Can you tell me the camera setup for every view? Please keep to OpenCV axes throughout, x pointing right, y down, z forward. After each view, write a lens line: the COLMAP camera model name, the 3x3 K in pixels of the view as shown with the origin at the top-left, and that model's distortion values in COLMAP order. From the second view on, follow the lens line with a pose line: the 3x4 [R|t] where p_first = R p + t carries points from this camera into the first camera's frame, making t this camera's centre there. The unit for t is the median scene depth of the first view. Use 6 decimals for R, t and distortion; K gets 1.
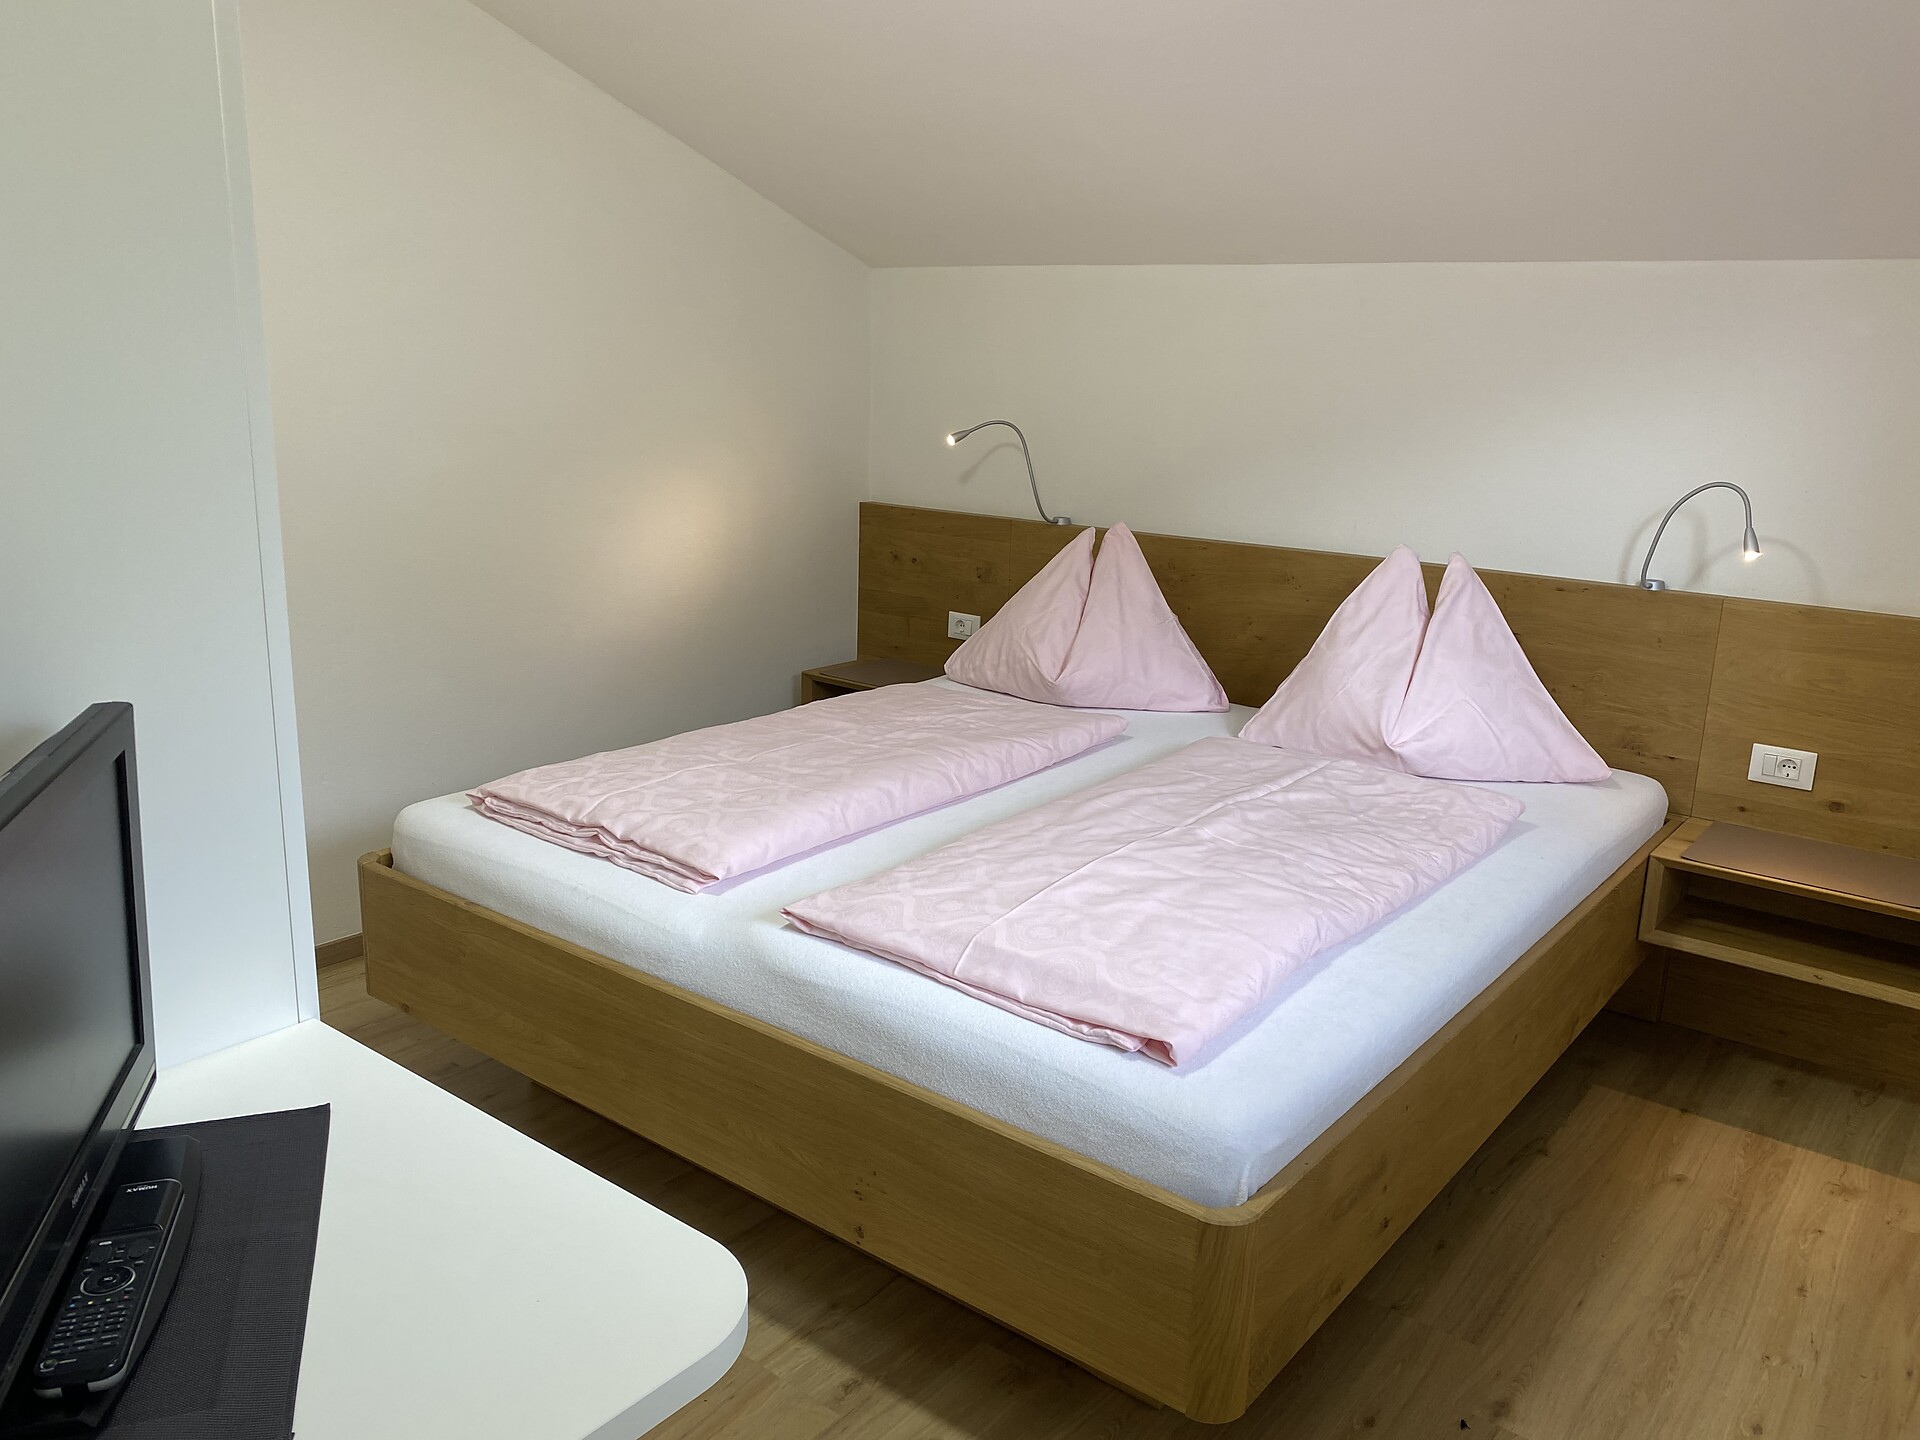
lens RADIAL K [[1467.3, 0, 965.7], [0, 1467.3, 703.7], [0, 0, 1]] dist [-0.002454, 0.002035]
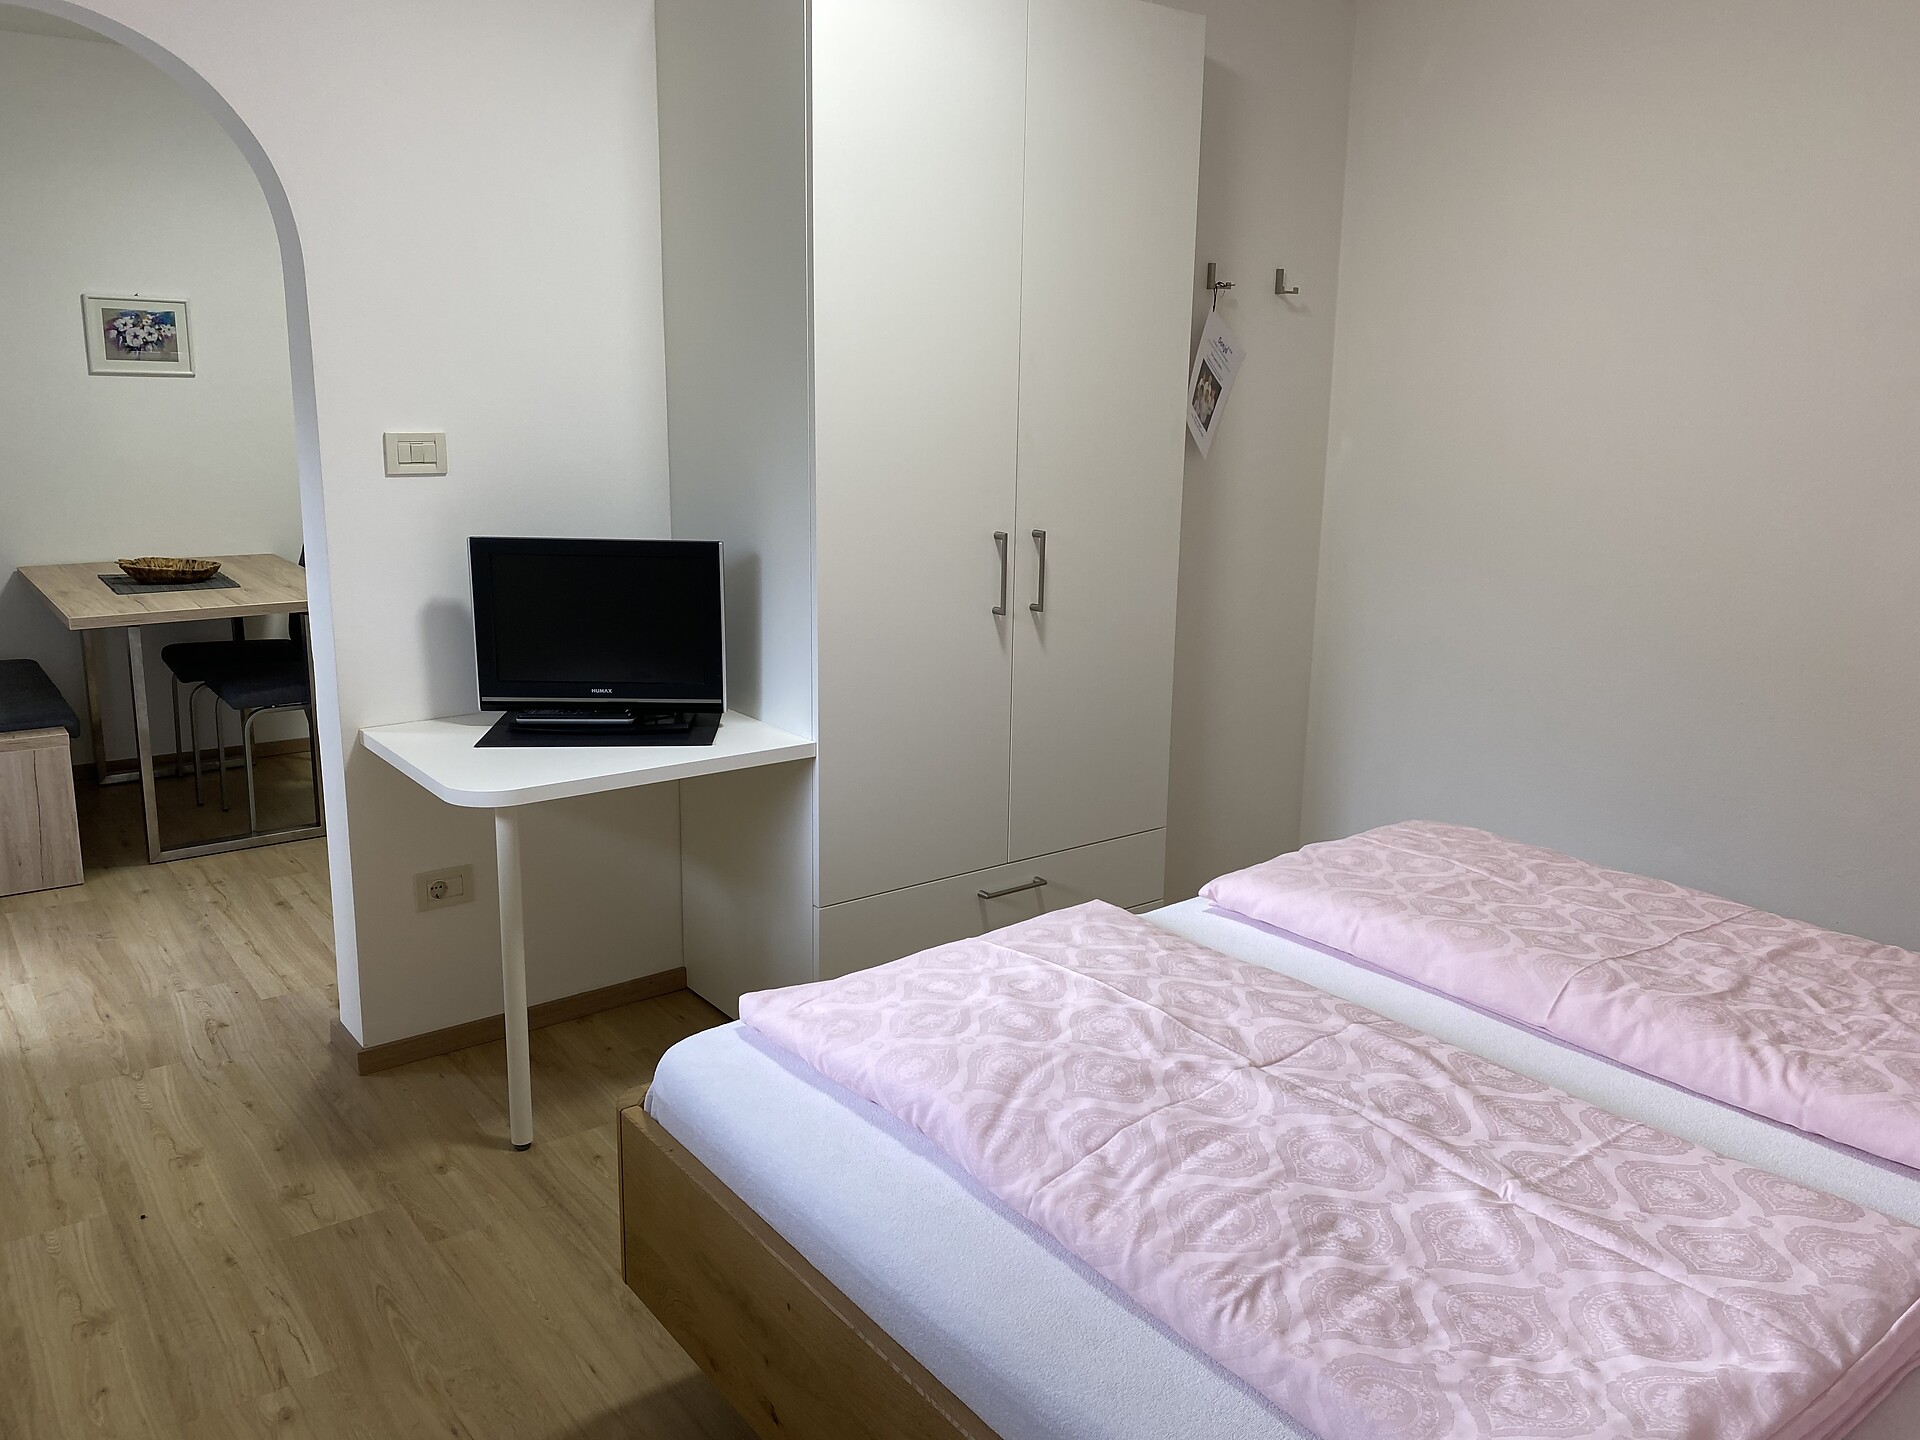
lens RADIAL K [[1467.3, 0, 965.7], [0, 1467.3, 703.7], [0, 0, 1]] dist [-0.002454, 0.002035]
pose [[-0.247508, 0.177300, -0.952525, 0.840286], [-0.254448, 0.936712, 0.240474, -0.215739], [0.934878, 0.301887, -0.186729, 0.982535]]
